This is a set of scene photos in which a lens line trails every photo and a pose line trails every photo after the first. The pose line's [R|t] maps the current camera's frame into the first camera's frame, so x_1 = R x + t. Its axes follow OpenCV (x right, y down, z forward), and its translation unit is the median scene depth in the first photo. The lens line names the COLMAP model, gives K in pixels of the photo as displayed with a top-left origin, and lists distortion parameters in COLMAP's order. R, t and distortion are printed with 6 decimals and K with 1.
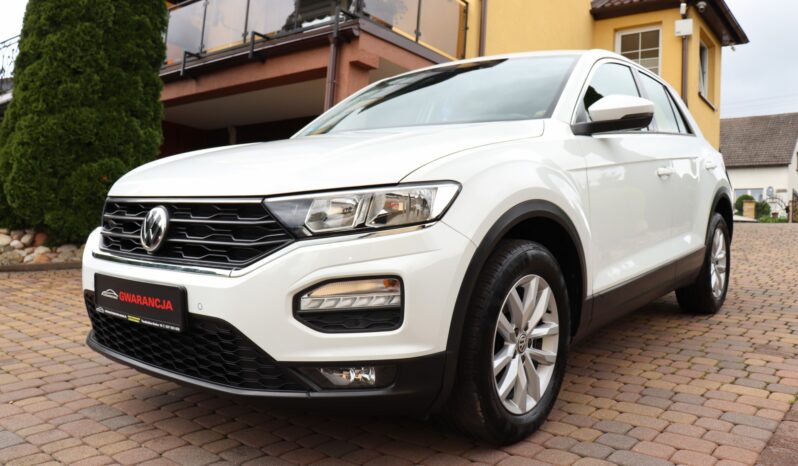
lens RADIAL K [[649.4, 0, 395.5], [0, 649.4, 224.3], [0, 0, 1]] dist [-0.148261, 0.097339]
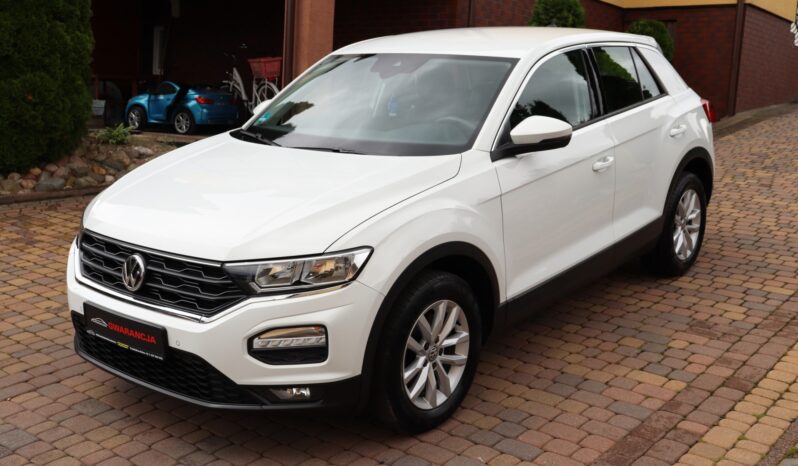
lens RADIAL K [[842.9, 0, 396.3], [0, 842.9, 232.9], [0, 0, 1]] dist [-0.034474, 0.000000]
pose [[0.999906, -0.013727, 0.000694, 0.119807], [0.013375, 0.983414, 0.180882, -0.323989], [-0.003166, -0.180855, 0.983505, -0.540187]]
